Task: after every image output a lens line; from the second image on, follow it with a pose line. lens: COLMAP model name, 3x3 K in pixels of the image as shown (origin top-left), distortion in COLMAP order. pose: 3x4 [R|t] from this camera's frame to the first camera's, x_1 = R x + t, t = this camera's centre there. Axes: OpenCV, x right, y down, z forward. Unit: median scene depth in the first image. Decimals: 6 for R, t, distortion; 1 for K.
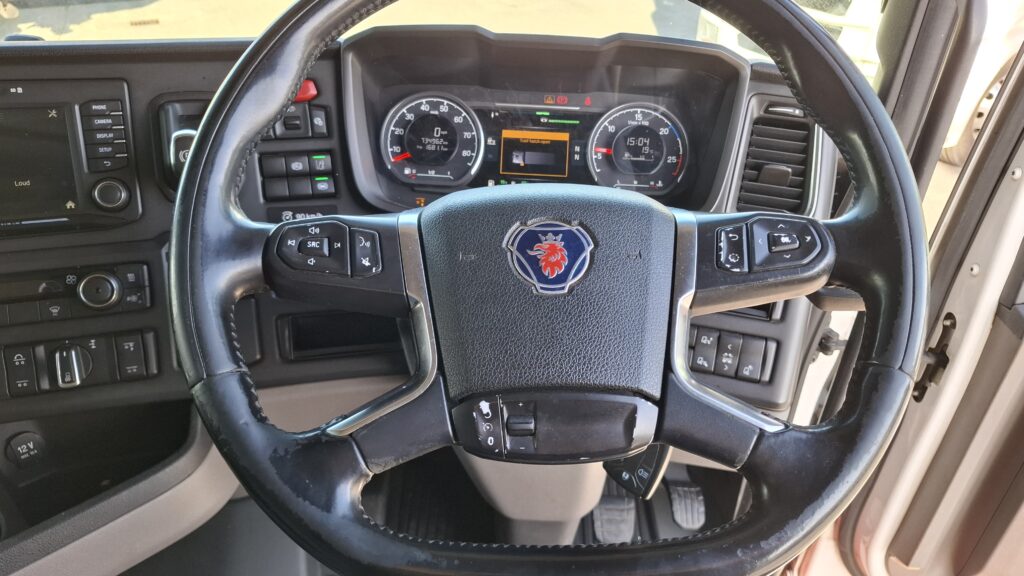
lens RADIAL K [[704.6, 0, 523.9], [0, 704.6, 298.9], [0, 0, 1]] dist [0.080669, -0.090979]
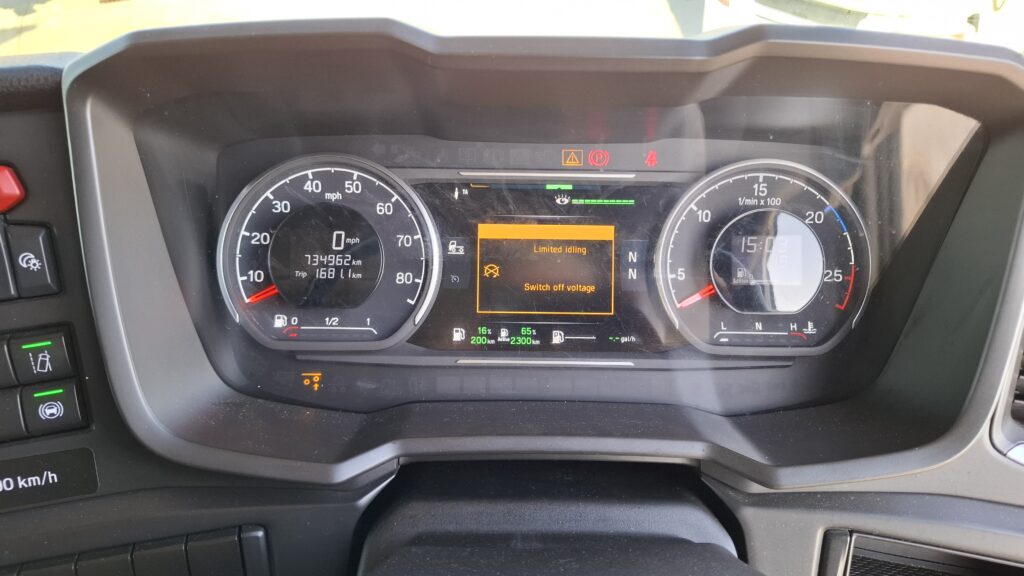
lens RADIAL K [[704.6, 0, 533.0], [0, 704.6, 282.3], [0, 0, 1]] dist [0.080669, -0.090979]
pose [[0.999296, -0.037395, 0.003072, 0.004860], [0.037295, 0.998912, 0.027983, -0.213940], [-0.004115, -0.027849, 0.999604, 0.521276]]
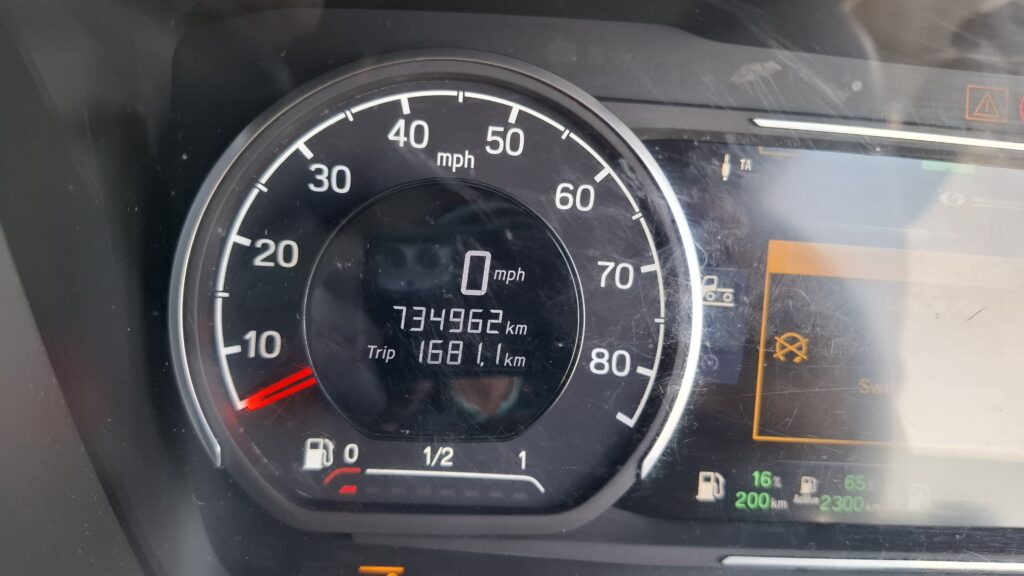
lens RADIAL K [[704.6, 0, 507.6], [0, 704.6, 278.0], [0, 0, 1]] dist [0.080669, -0.090979]
pose [[0.998255, 0.013560, 0.057471, -0.123324], [-0.018944, 0.995373, 0.094201, -0.249807], [-0.055928, -0.095126, 0.993893, 0.801997]]
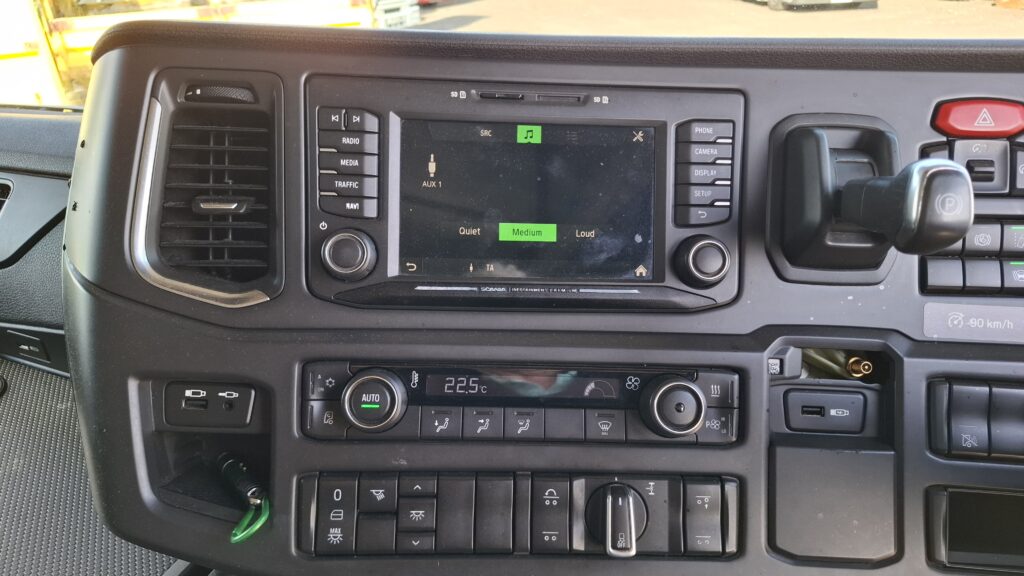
lens RADIAL K [[704.6, 0, 513.0], [0, 704.6, 293.4], [0, 0, 1]] dist [0.080669, -0.090979]
pose [[0.952068, 0.106115, -0.286890, -0.464988], [-0.138597, 0.985749, -0.095336, -0.025890], [0.272685, 0.130529, 0.953208, 0.286115]]
